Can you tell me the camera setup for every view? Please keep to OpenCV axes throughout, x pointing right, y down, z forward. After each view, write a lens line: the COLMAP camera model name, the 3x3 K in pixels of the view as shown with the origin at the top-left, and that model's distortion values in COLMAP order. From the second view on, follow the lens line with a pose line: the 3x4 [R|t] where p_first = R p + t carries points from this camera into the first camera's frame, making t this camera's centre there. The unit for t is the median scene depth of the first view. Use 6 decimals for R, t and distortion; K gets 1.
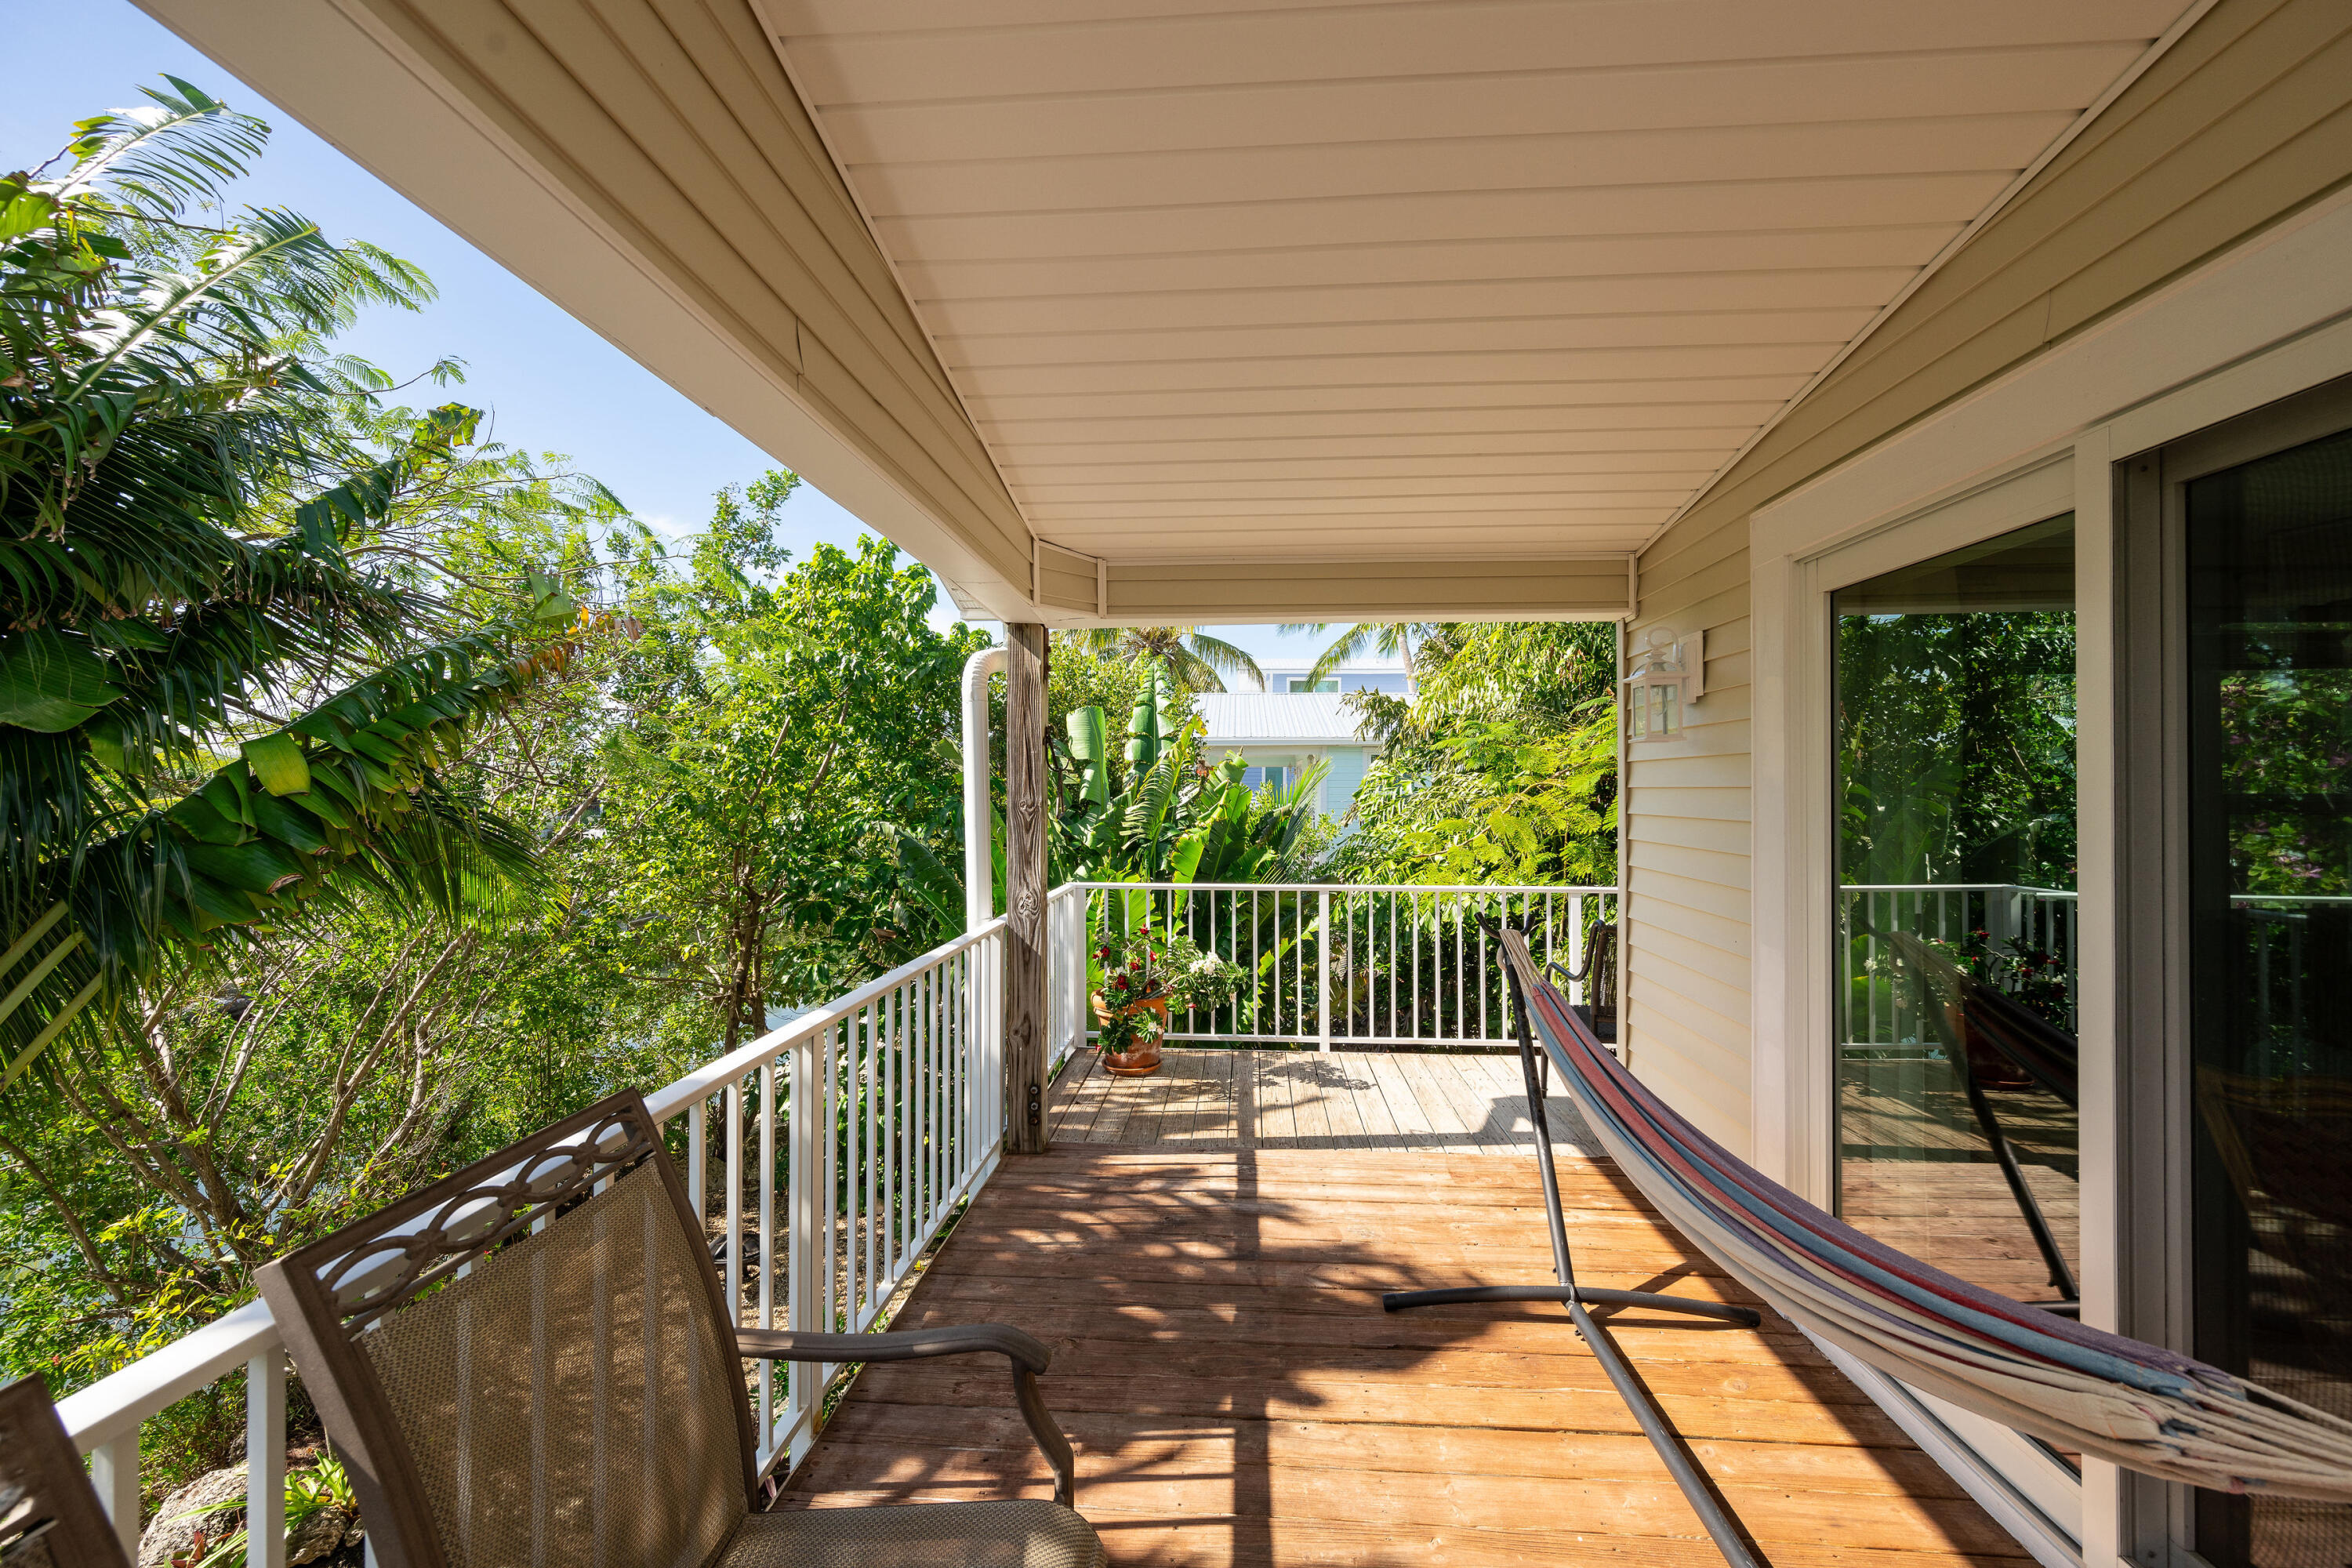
lens RADIAL K [[916.9, 0, 1183.9], [0, 916.9, 788.1], [0, 0, 1]] dist [-0.002429, -0.000164]
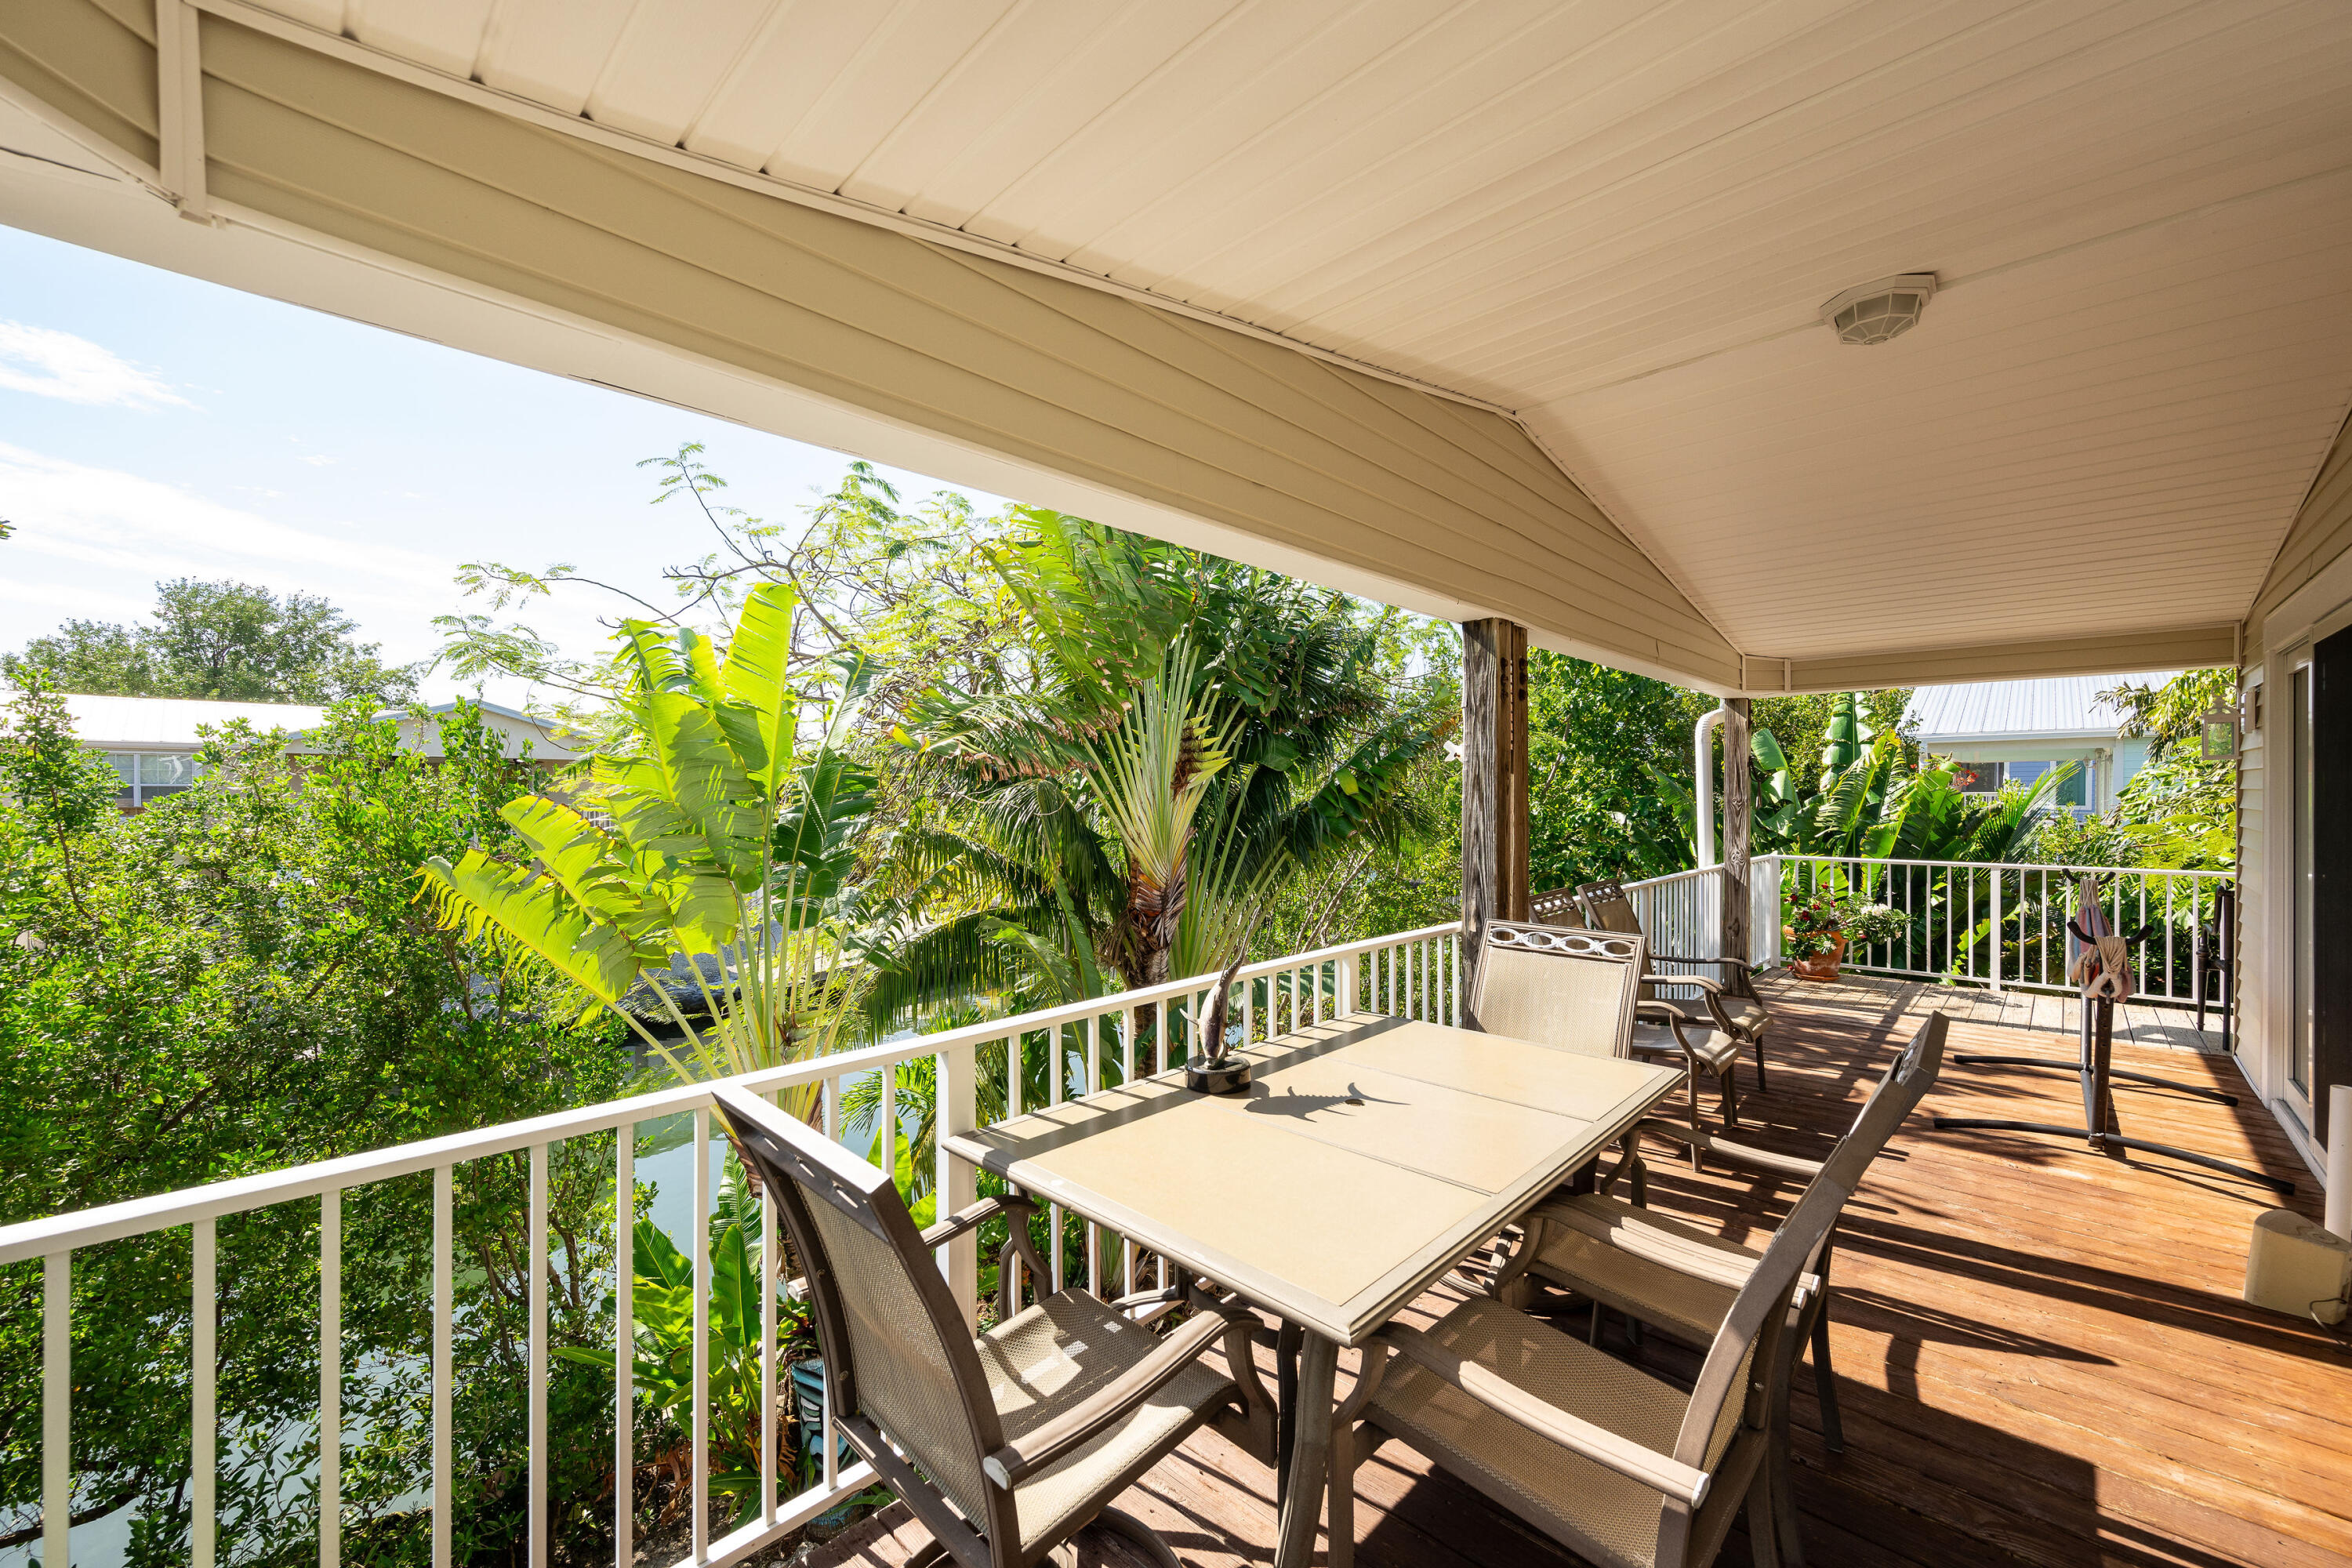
lens RADIAL K [[916.9, 0, 1184.4], [0, 916.9, 791.6], [0, 0, 1]] dist [-0.002429, -0.000164]
pose [[0.770432, -0.001843, -0.637519, 0.107574], [0.005695, 0.999976, 0.003992, -0.009124], [0.637496, -0.006707, 0.770424, -0.835709]]
